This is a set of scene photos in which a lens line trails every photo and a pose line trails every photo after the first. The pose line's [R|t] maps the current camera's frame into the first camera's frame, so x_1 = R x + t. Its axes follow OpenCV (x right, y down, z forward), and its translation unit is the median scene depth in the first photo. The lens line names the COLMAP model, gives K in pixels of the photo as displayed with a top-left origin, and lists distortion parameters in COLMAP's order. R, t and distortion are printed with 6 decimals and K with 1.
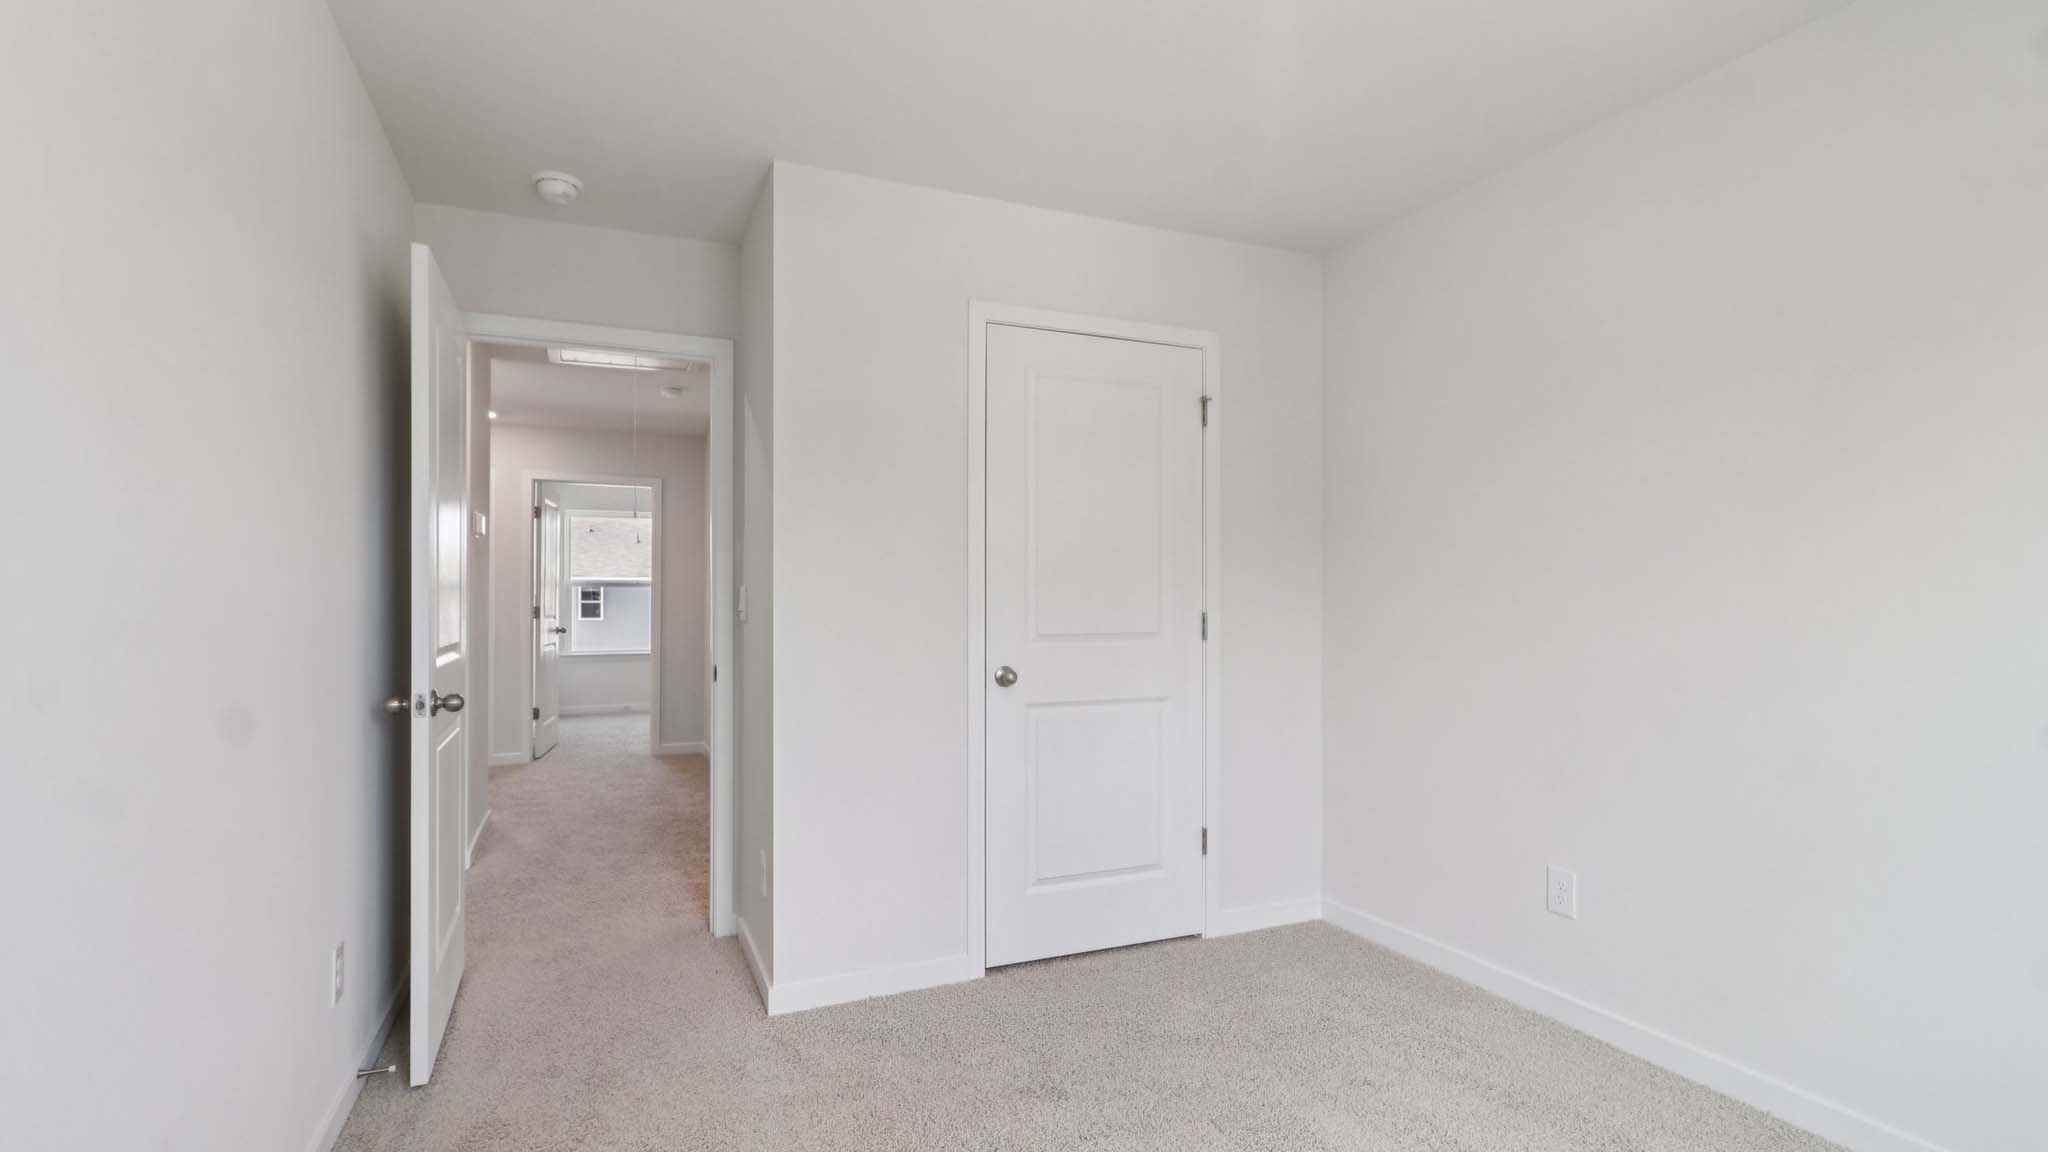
lens RADIAL K [[969.1, 0, 1021.3], [0, 969.1, 597.1], [0, 0, 1]] dist [-0.000774, 0.000047]
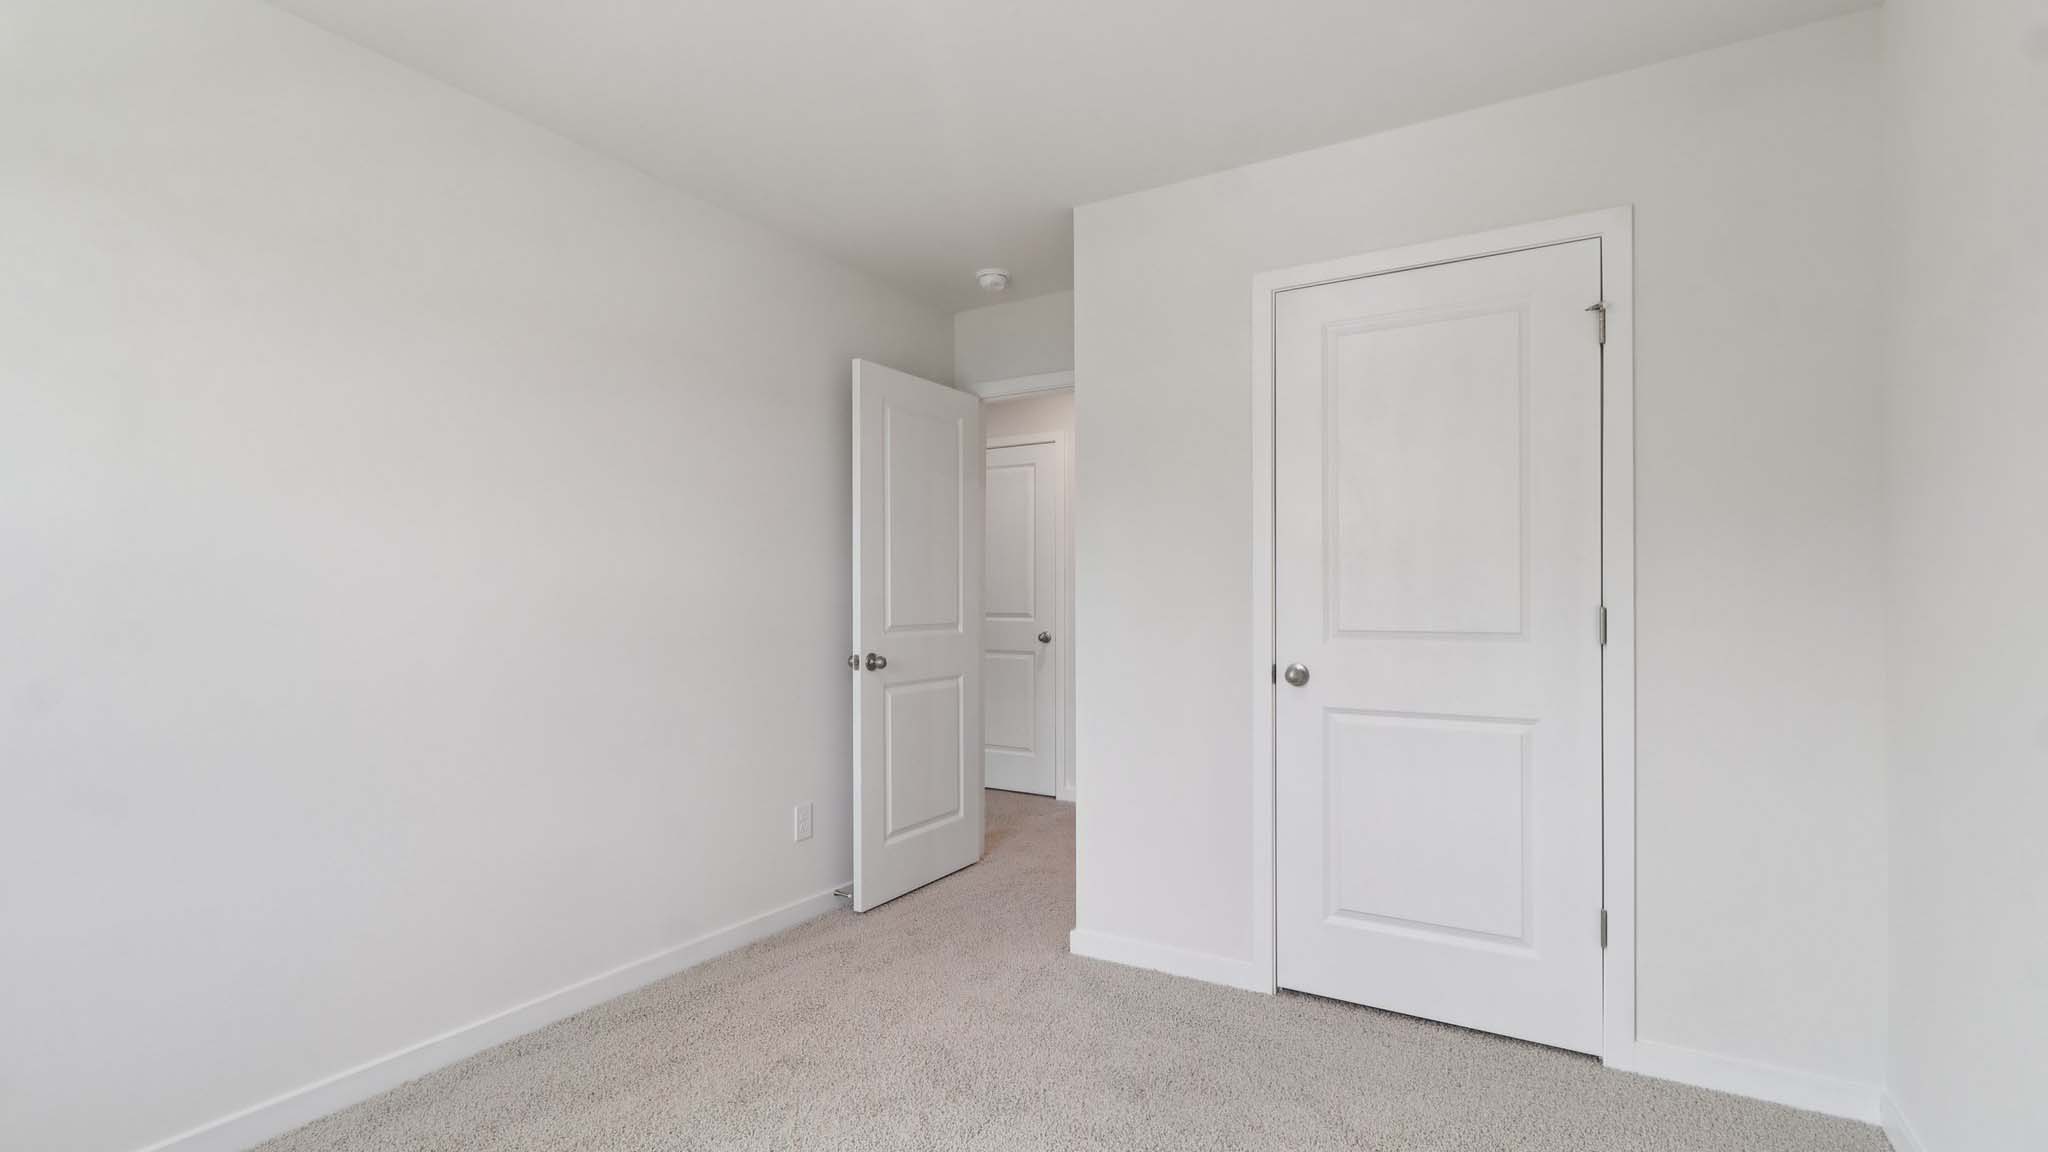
lens RADIAL K [[977.7, 0, 1018.1], [0, 977.7, 585.5], [0, 0, 1]] dist [0.001208, 0.000289]
pose [[0.556322, -0.007863, -0.830930, 0.593488], [0.008996, 0.999954, -0.003440, -0.001041], [0.830918, -0.005562, 0.556367, 0.266740]]
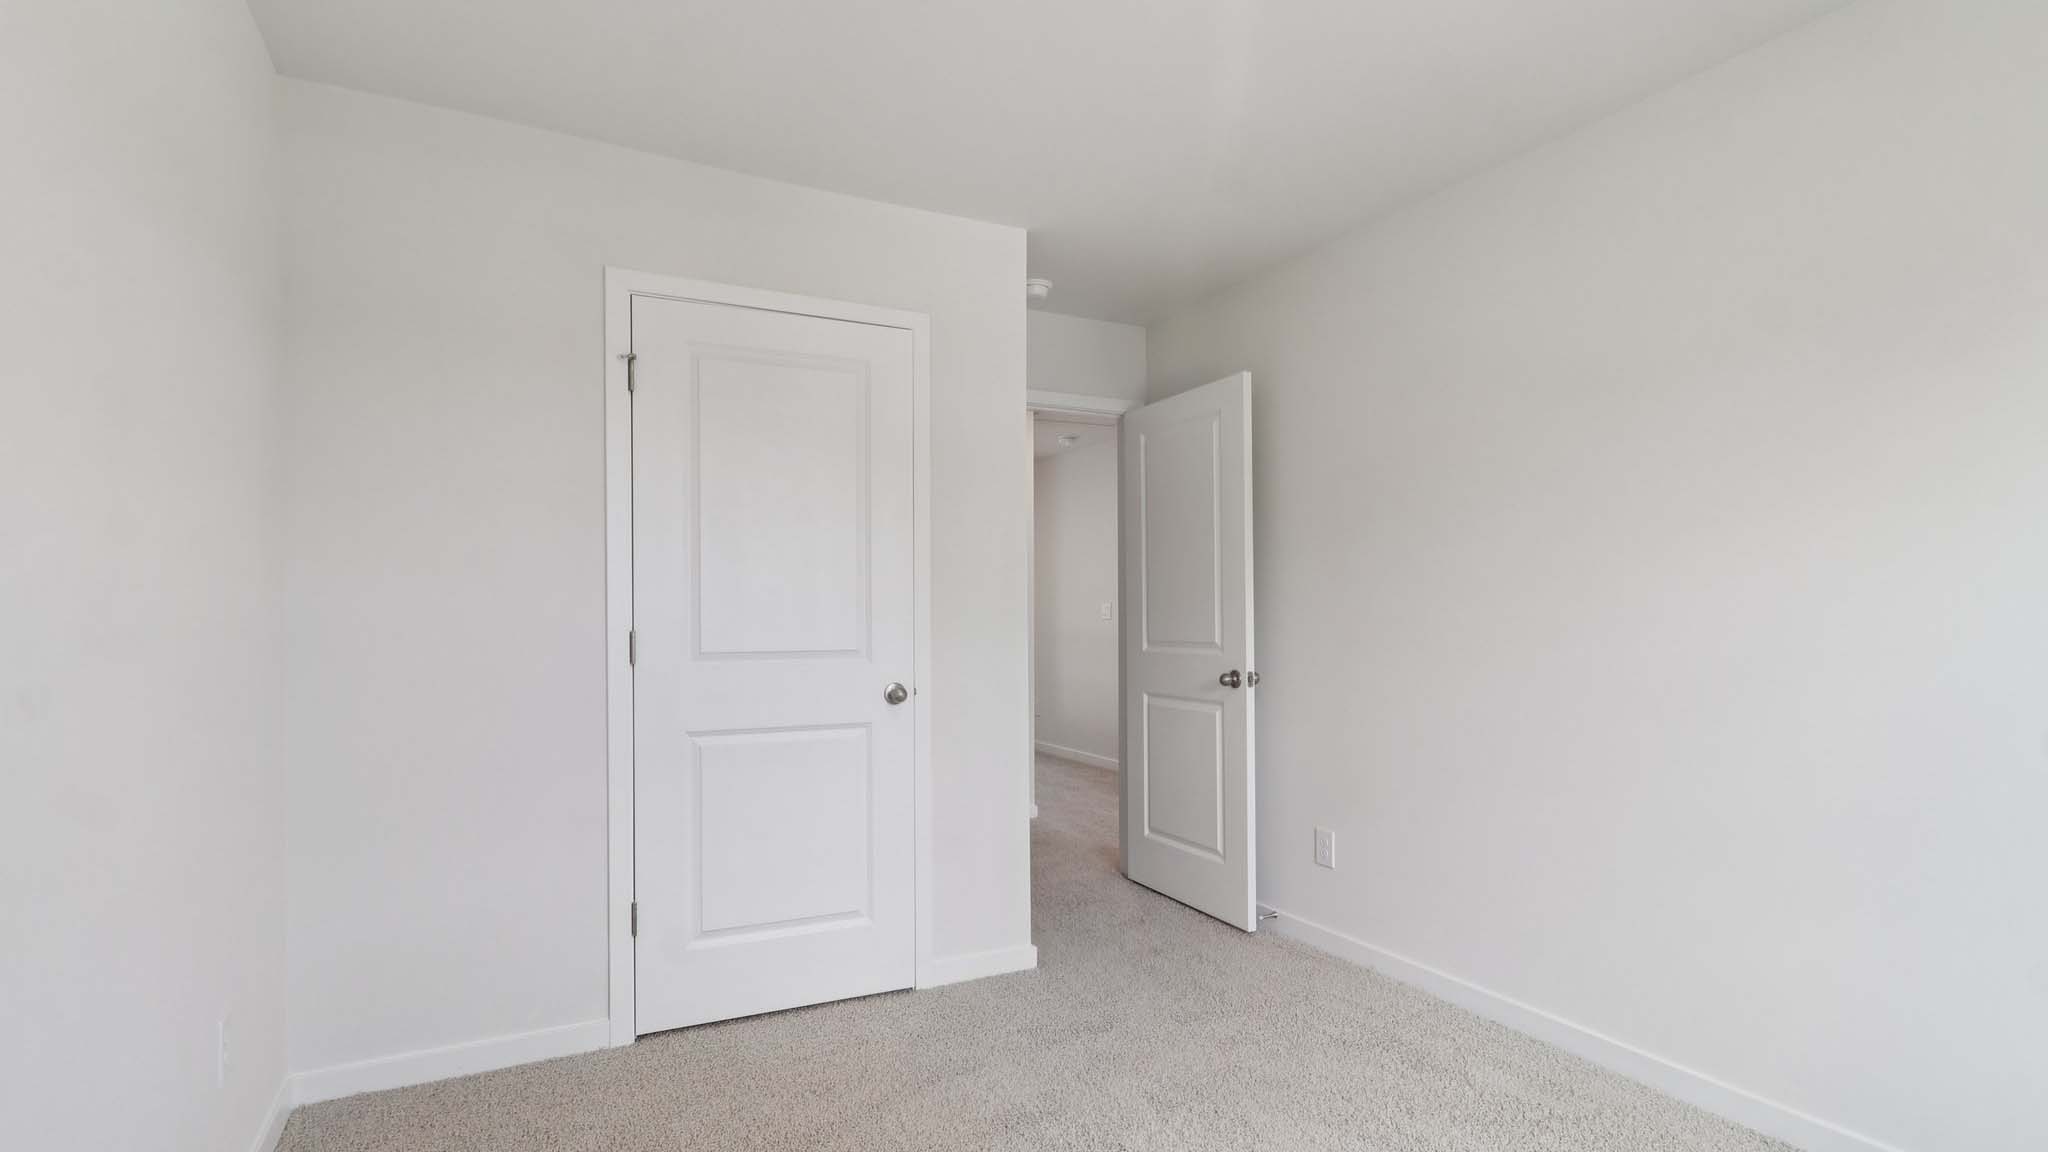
lens RADIAL K [[958.4, 0, 1019.0], [0, 958.4, 602.9], [0, 0, 1]] dist [-0.001293, -0.000031]
pose [[0.999506, 0.004783, 0.031059, 0.274332], [-0.004543, 0.999959, -0.007788, -0.000248], [-0.031095, 0.007643, 0.999487, 0.123148]]
